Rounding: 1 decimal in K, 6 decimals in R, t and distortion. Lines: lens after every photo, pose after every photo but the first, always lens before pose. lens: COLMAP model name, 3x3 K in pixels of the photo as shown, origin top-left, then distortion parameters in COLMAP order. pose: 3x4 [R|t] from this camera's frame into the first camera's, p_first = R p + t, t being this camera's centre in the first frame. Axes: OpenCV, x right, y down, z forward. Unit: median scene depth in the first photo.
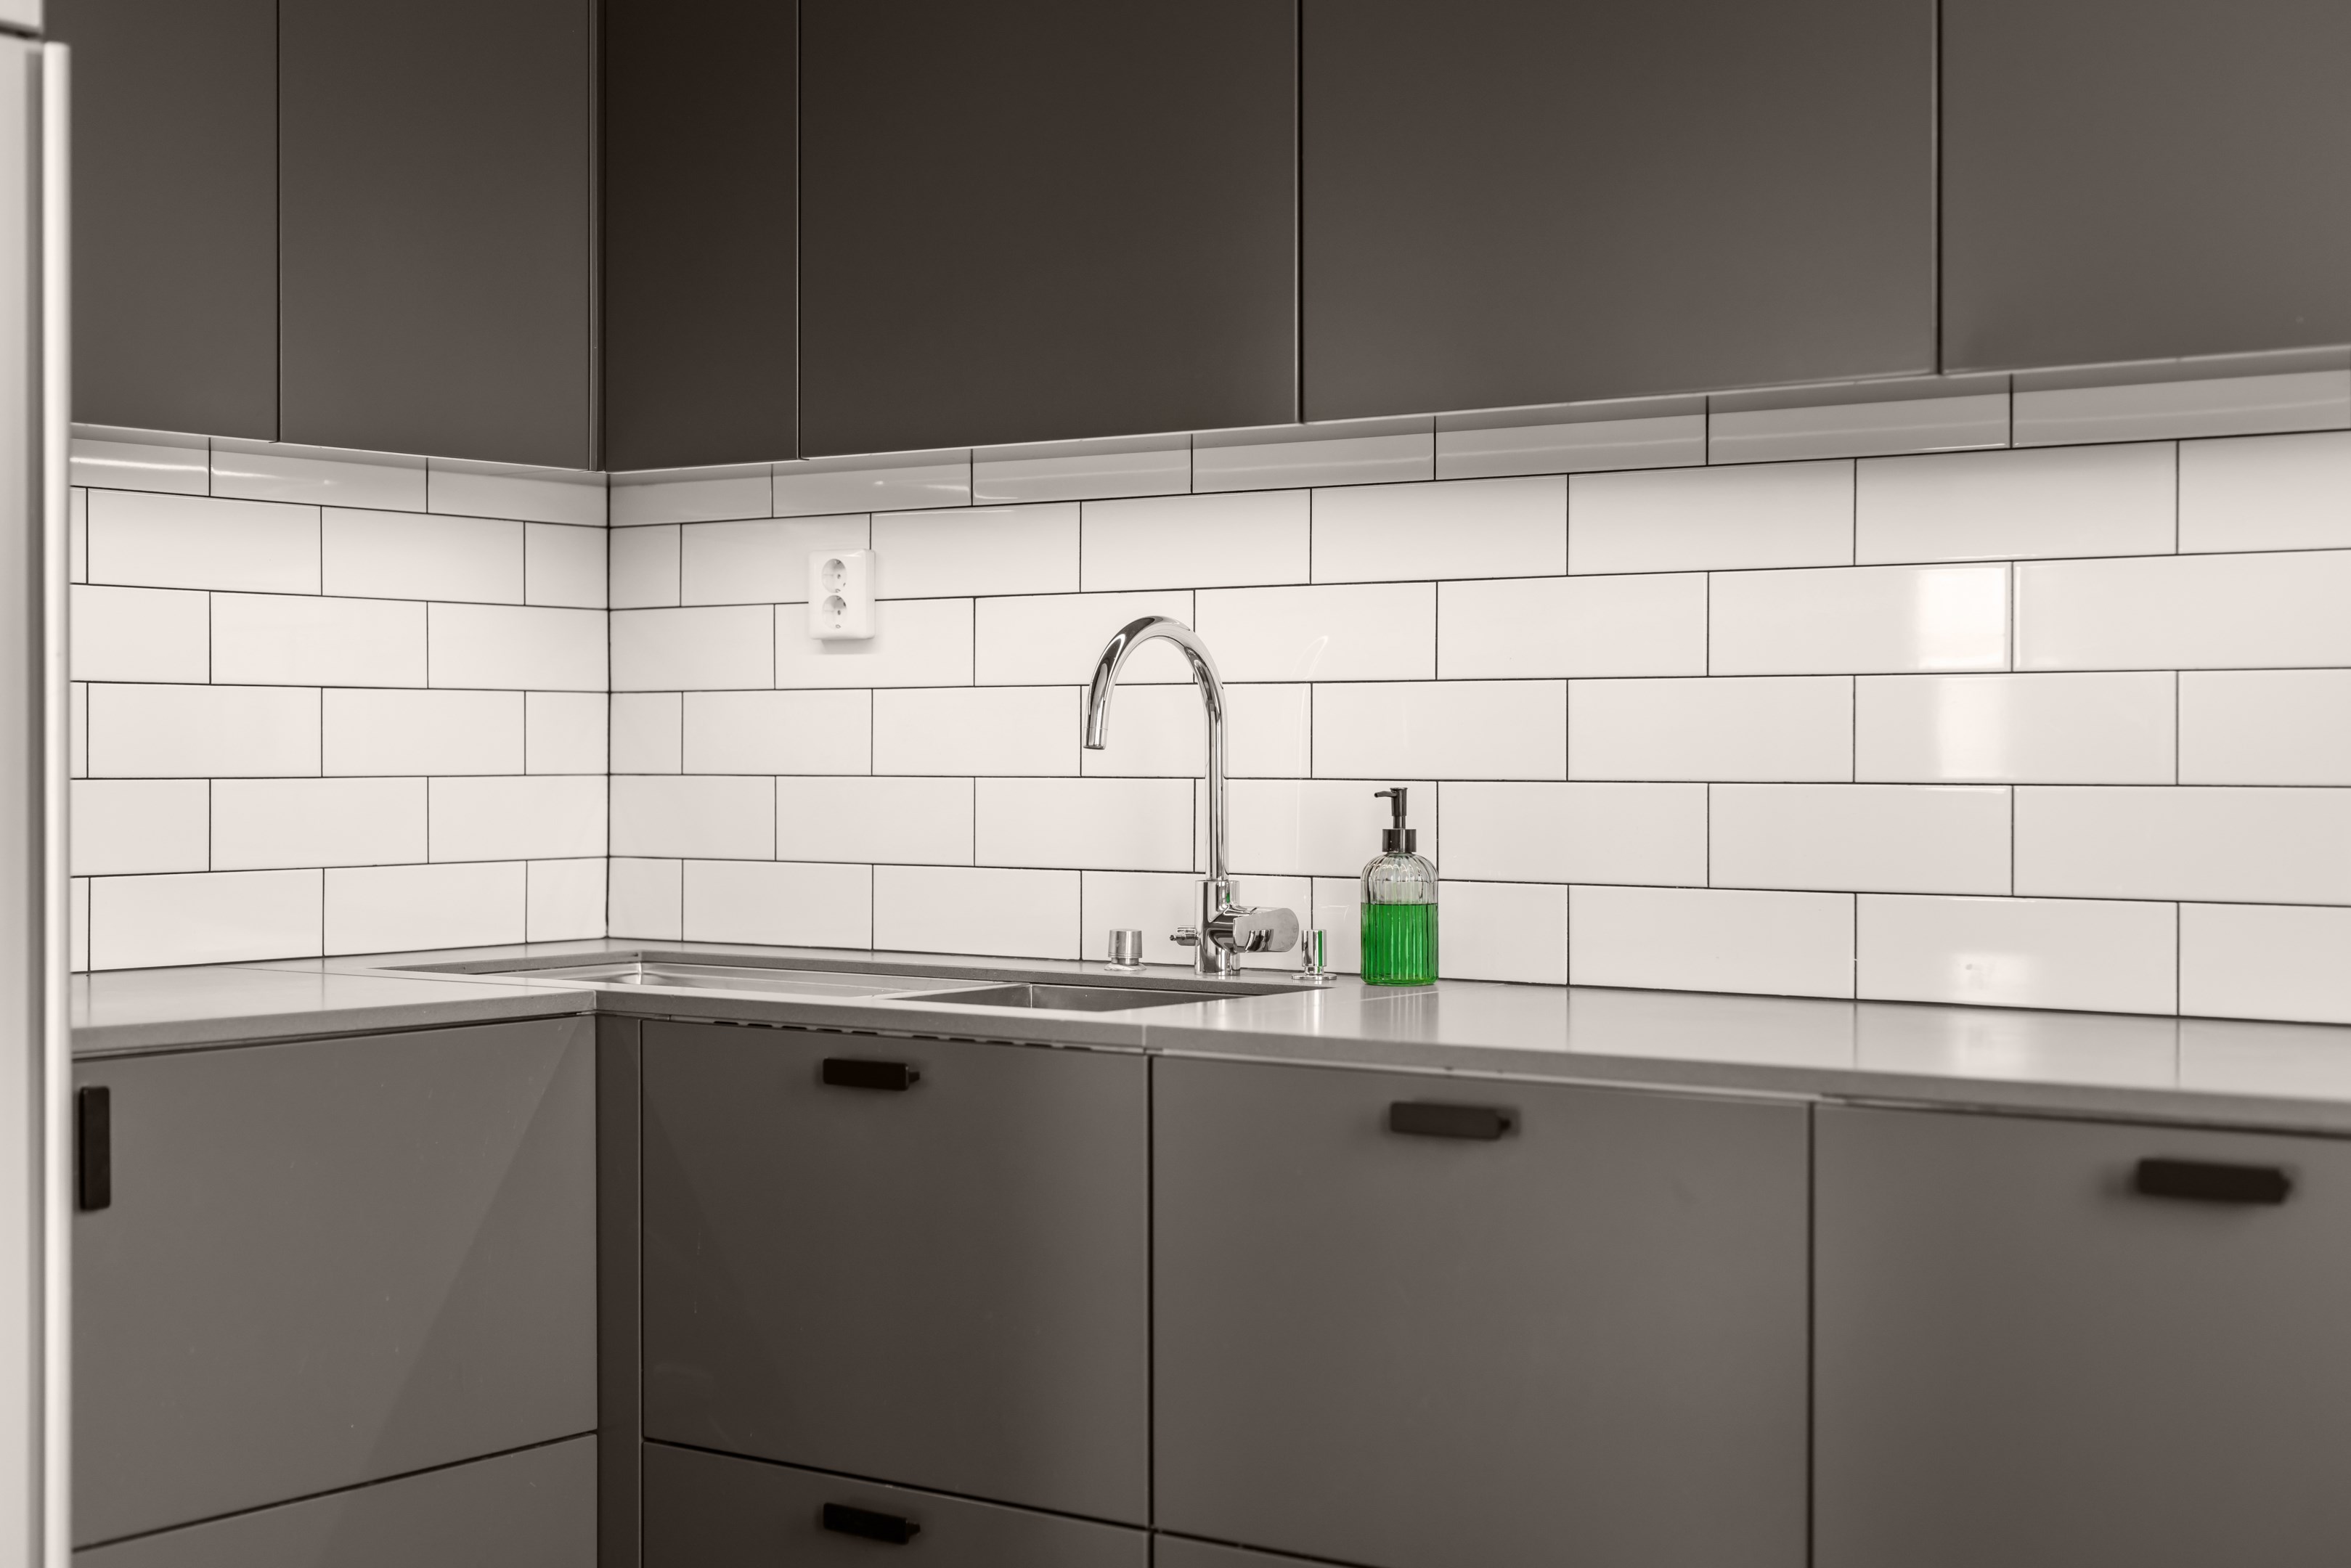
lens RADIAL K [[3254.2, 0, 1180.2], [0, 3254.2, 763.0], [0, 0, 1]] dist [-0.023364, 0.020591]
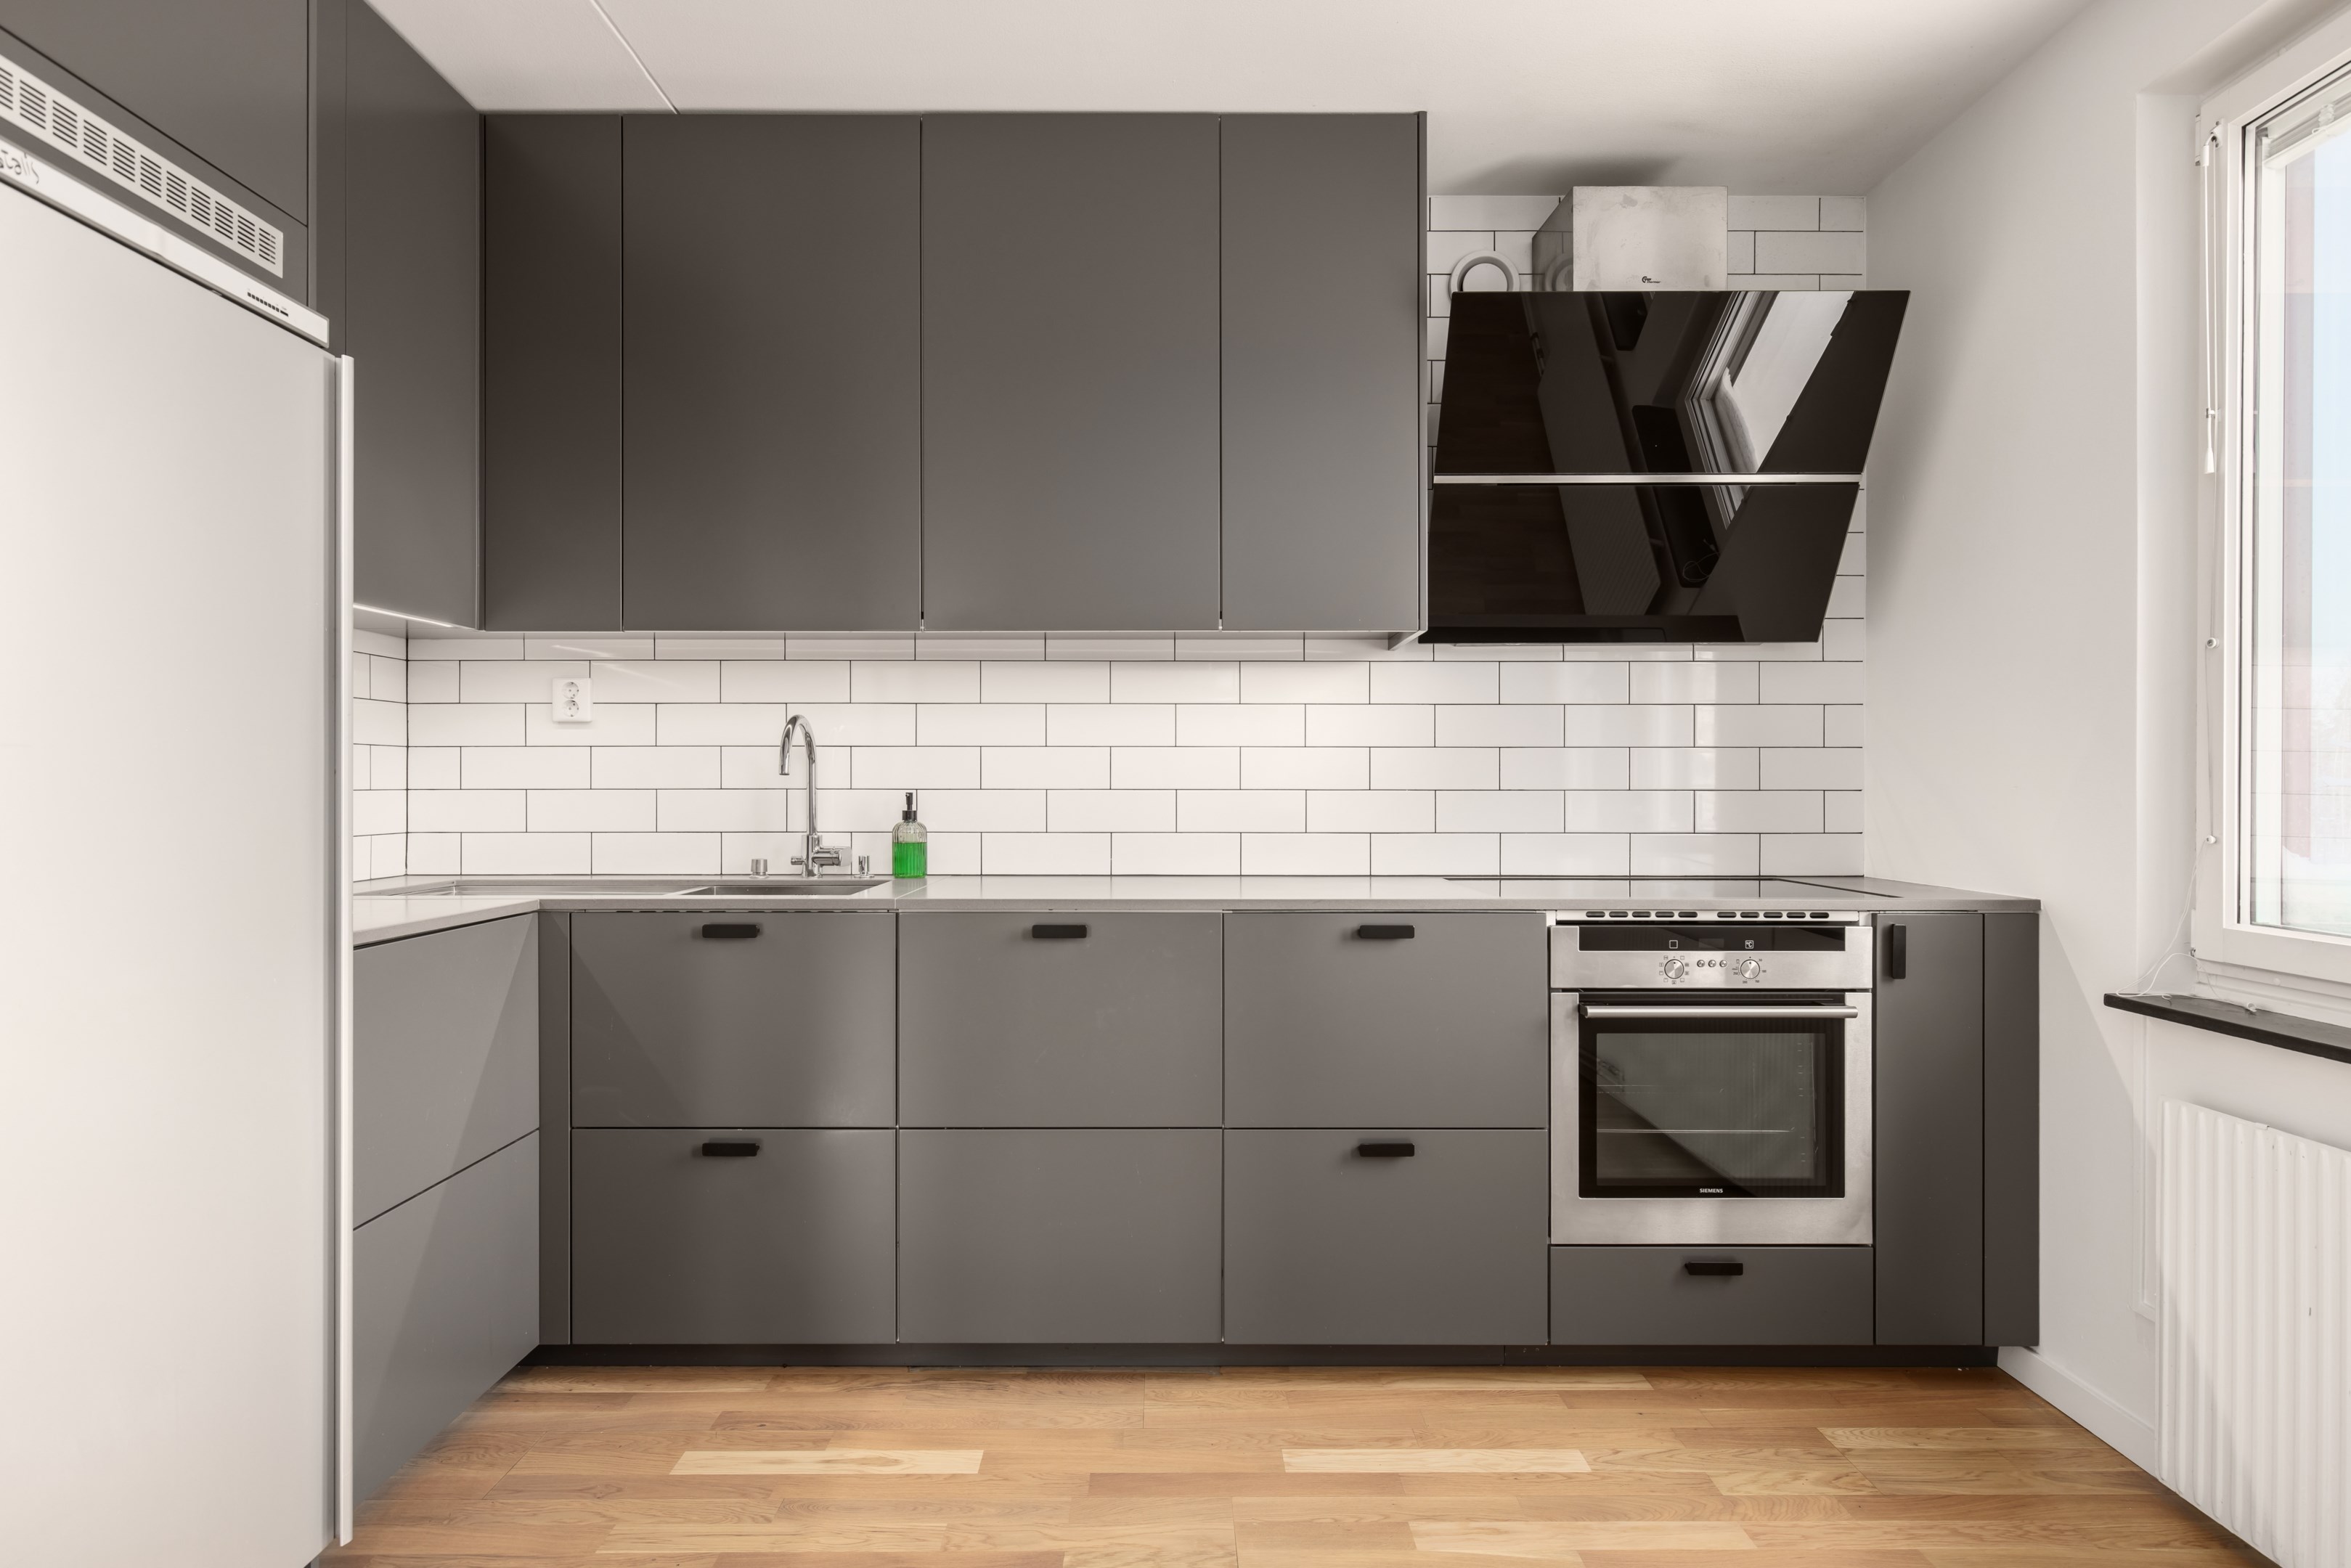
lens RADIAL K [[1253.4, 0, 1174.9], [0, 1253.4, 794.2], [0, 0, 1]] dist [0.001453, 0.000419]
pose [[0.803661, -0.007856, 0.595035, -0.310657], [0.003335, 0.999957, 0.008698, 0.001555], [-0.595078, -0.005006, 0.803652, 0.172320]]
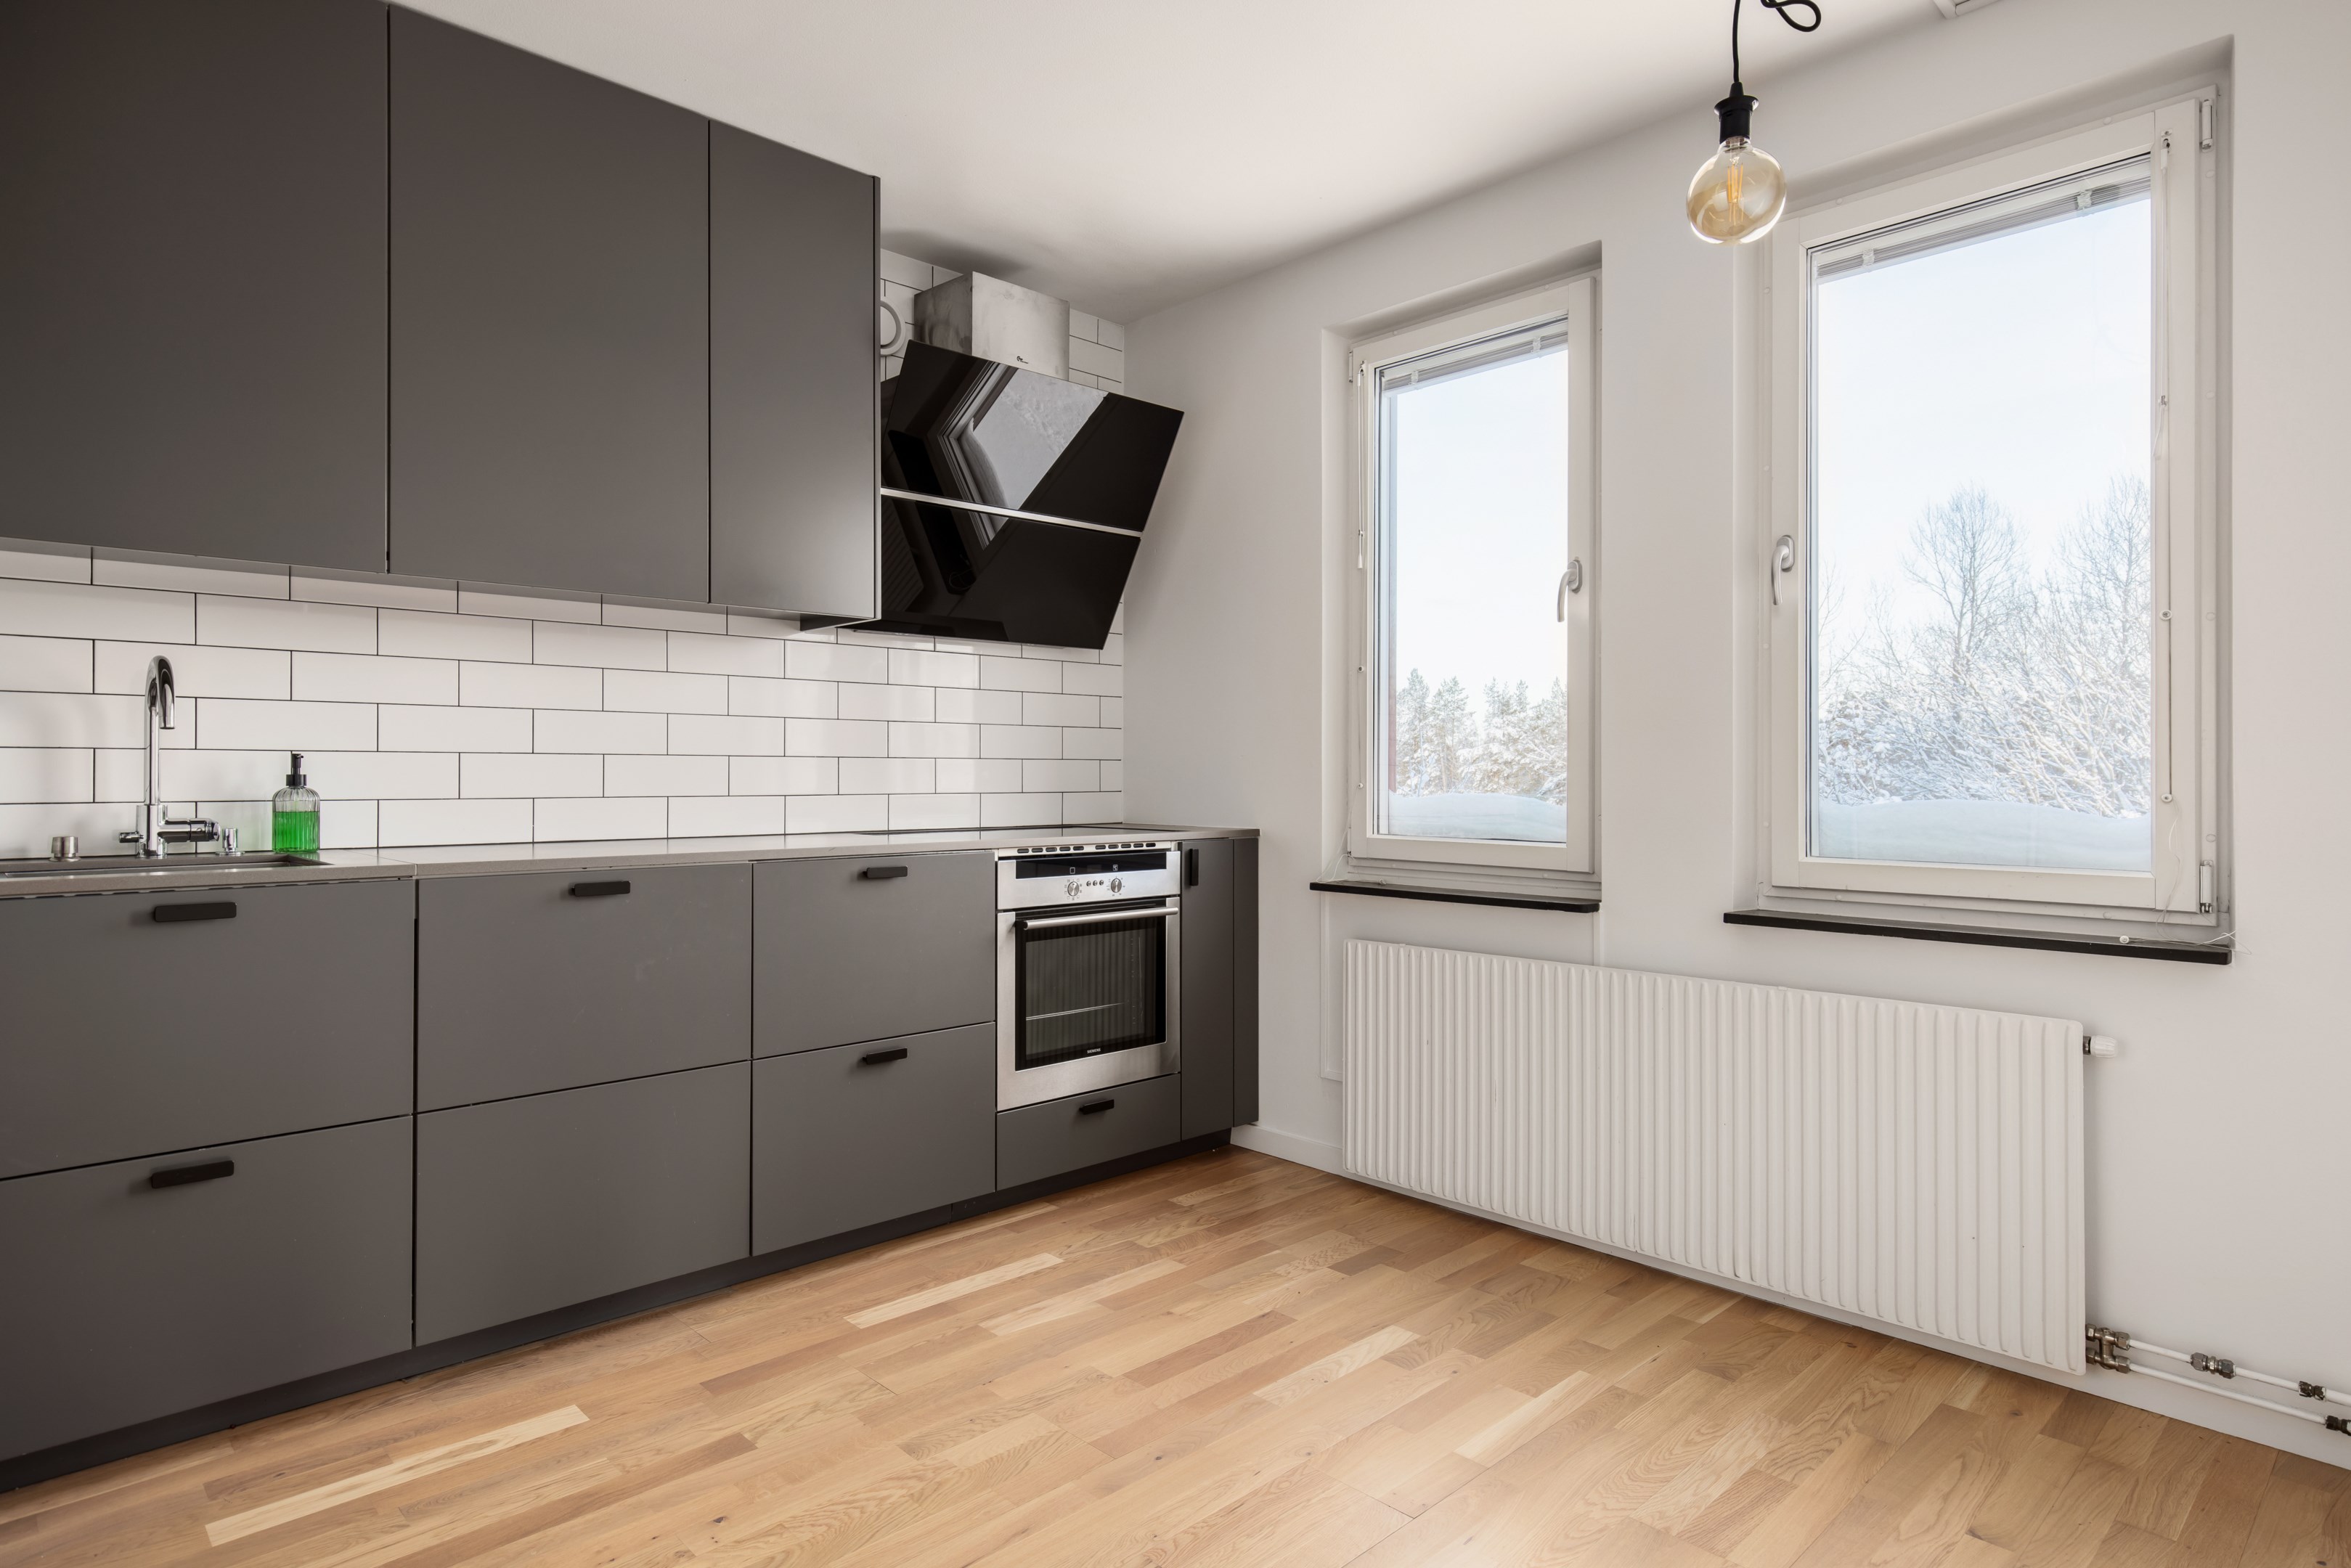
lens RADIAL K [[1294.4, 0, 1169.7], [0, 1294.4, 781.2], [0, 0, 1]] dist [0.004582, -0.000721]
pose [[0.175225, -0.009884, 0.984479, -0.619832], [0.000370, 0.999950, 0.009974, 0.016594], [-0.984528, -0.001384, 0.175220, 0.333656]]
